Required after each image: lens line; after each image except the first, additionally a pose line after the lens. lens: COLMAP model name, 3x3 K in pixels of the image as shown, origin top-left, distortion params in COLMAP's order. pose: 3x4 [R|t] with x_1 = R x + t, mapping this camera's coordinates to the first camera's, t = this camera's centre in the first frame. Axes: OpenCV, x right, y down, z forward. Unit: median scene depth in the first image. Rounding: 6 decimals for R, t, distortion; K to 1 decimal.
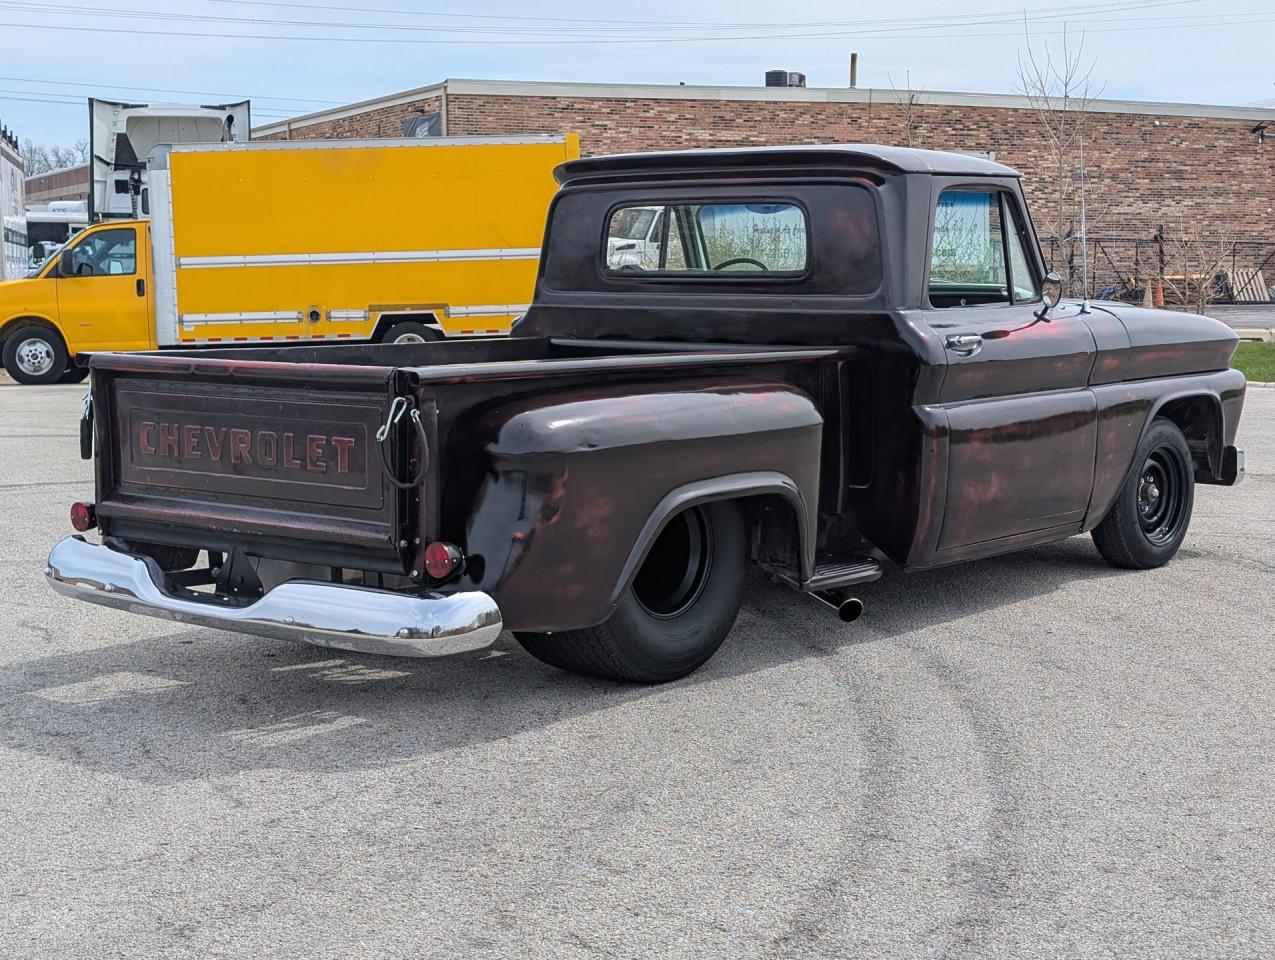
lens RADIAL K [[2090.0, 0, 637.5], [0, 2090.0, 480.0], [0, 0, 1]] dist [0.021109, 0.042729]
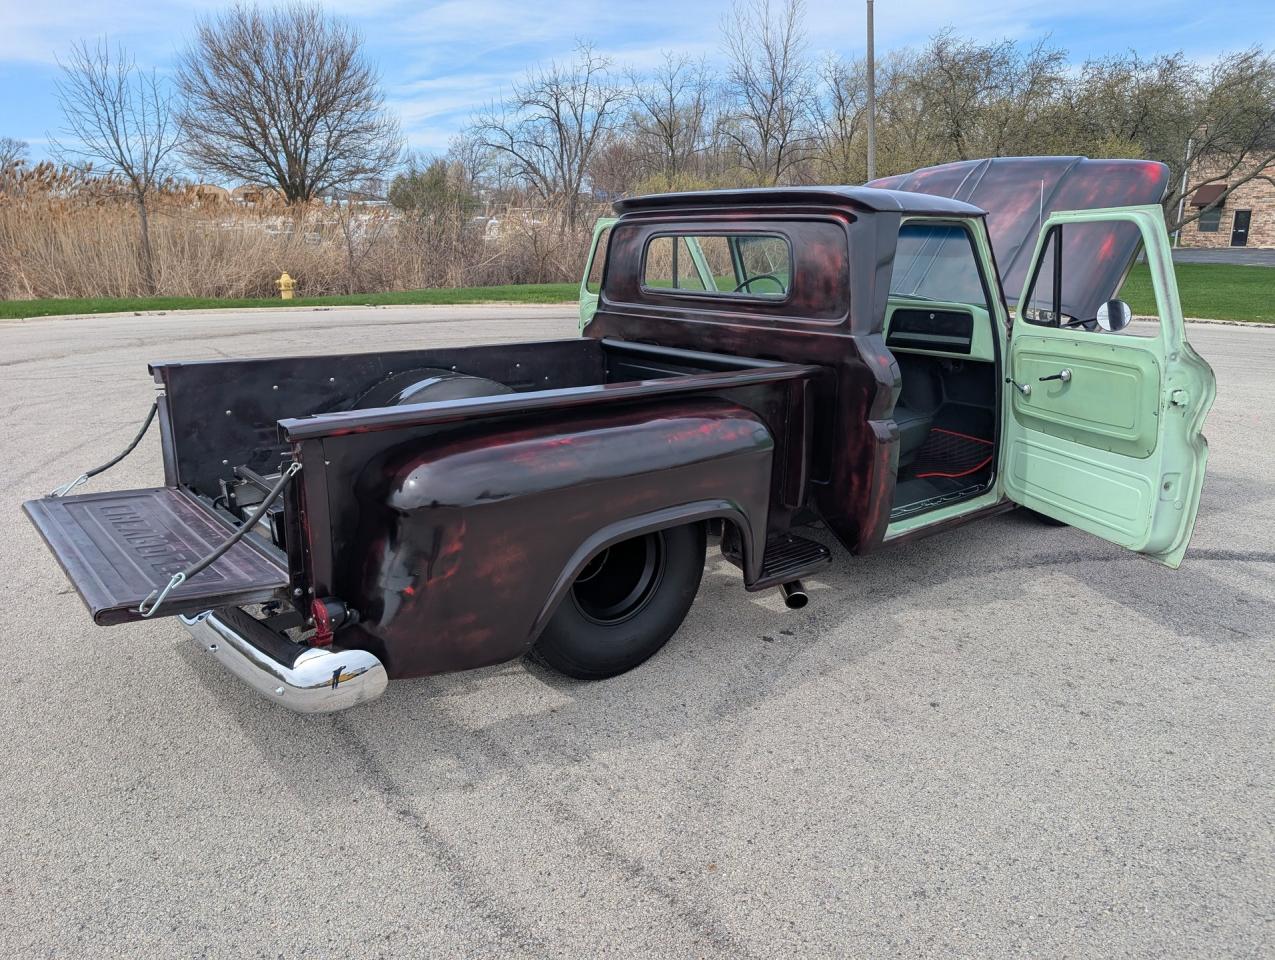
lens RADIAL K [[921.3, 0, 637.5], [0, 921.3, 480.0], [0, 0, 1]] dist [0.005688, 0.005603]
pose [[0.982761, 0.054776, -0.176581, 0.103162], [-0.029115, 0.989038, 0.144763, -0.076407], [0.182575, -0.137127, 0.973582, 0.505682]]
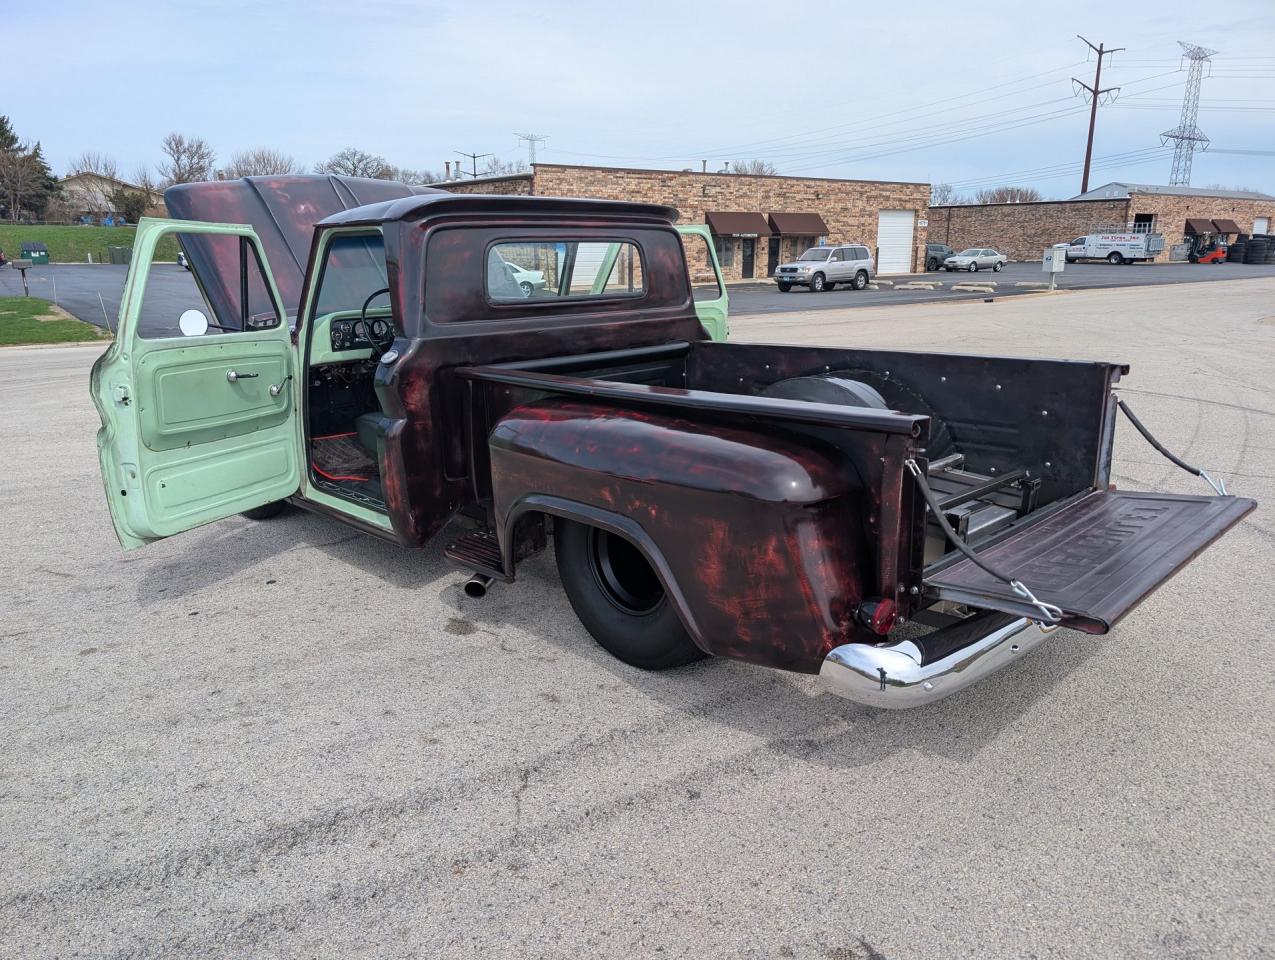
lens RADIAL K [[921.3, 0, 637.5], [0, 921.3, 480.0], [0, 0, 1]] dist [0.005688, 0.005603]
pose [[0.104089, -0.226169, 0.968511, -0.596779], [0.136272, 0.967860, 0.211371, -0.118752], [-0.985188, 0.109979, 0.131564, 1.020124]]
